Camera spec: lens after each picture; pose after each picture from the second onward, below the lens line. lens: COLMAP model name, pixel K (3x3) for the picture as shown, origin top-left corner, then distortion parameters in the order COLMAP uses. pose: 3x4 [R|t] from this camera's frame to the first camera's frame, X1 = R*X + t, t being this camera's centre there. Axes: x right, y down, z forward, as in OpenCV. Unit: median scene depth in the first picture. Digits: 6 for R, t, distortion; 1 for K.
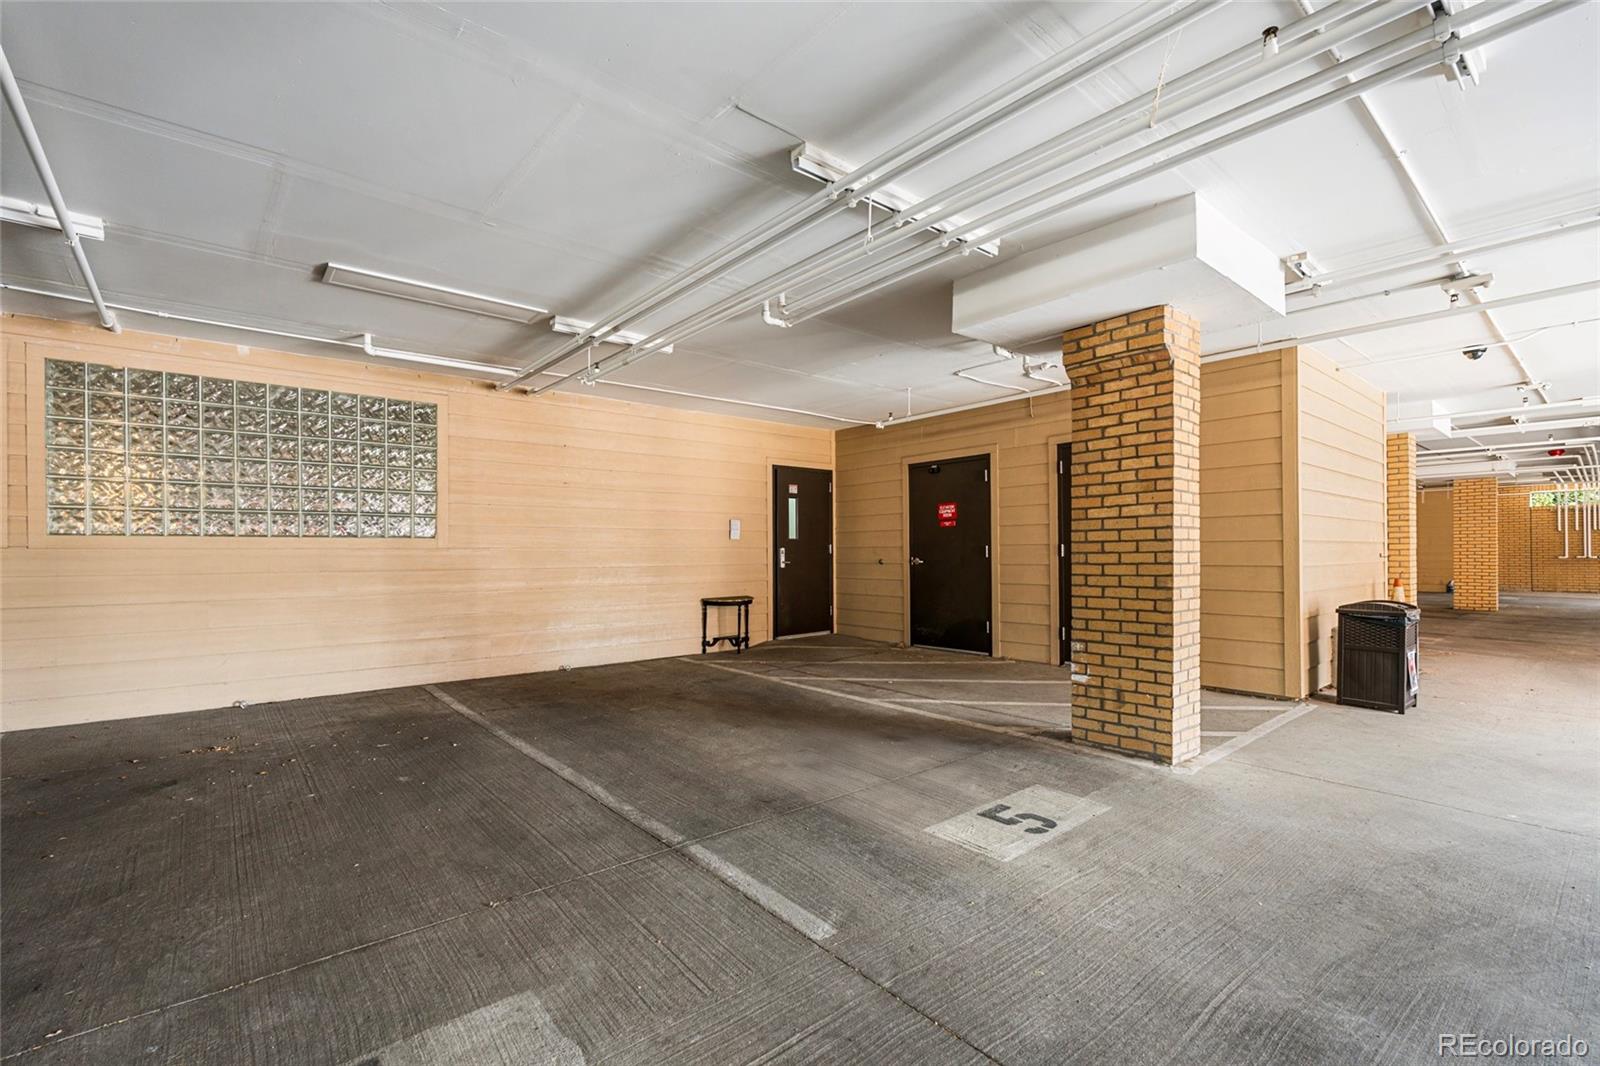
lens RADIAL K [[705.5, 0, 796.1], [0, 705.5, 556.0], [0, 0, 1]] dist [-0.000891, 0.000028]
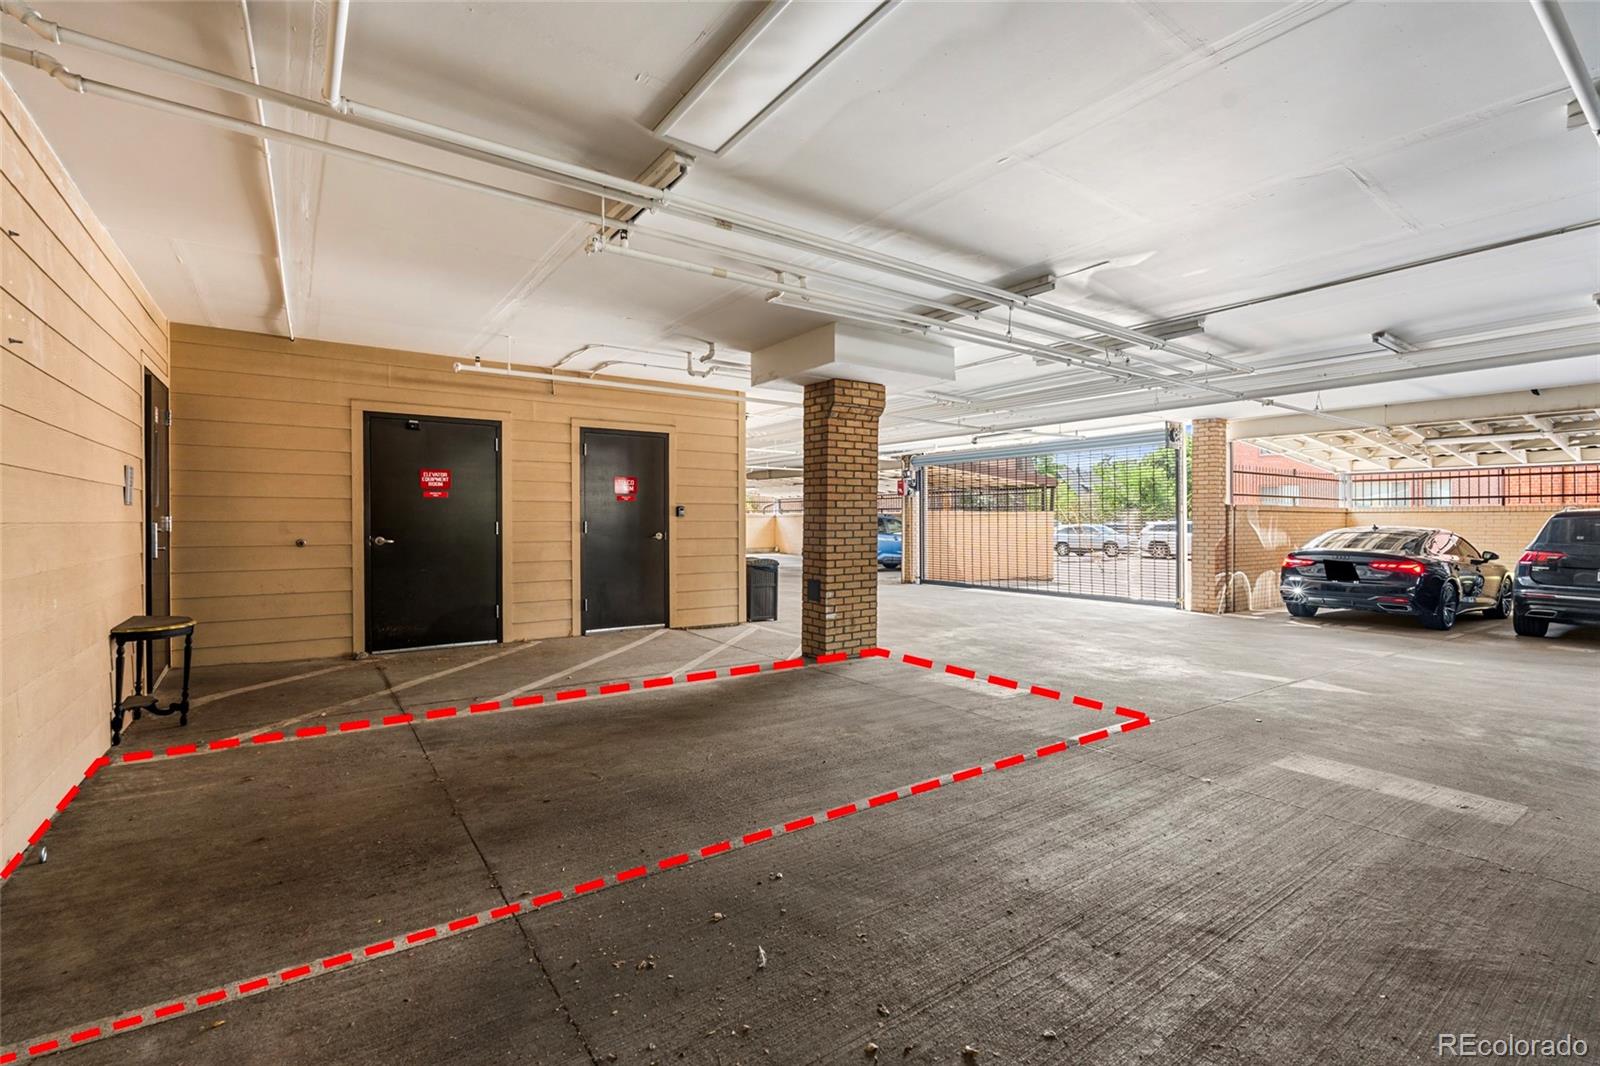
lens RADIAL K [[705.5, 0, 799.2], [0, 705.5, 524.3], [0, 0, 1]] dist [-0.000891, 0.000028]
pose [[0.081217, 0.001855, 0.996695, -0.823194], [0.003745, 0.999991, -0.002166, -0.011299], [-0.996689, 0.003908, 0.081209, 0.732458]]
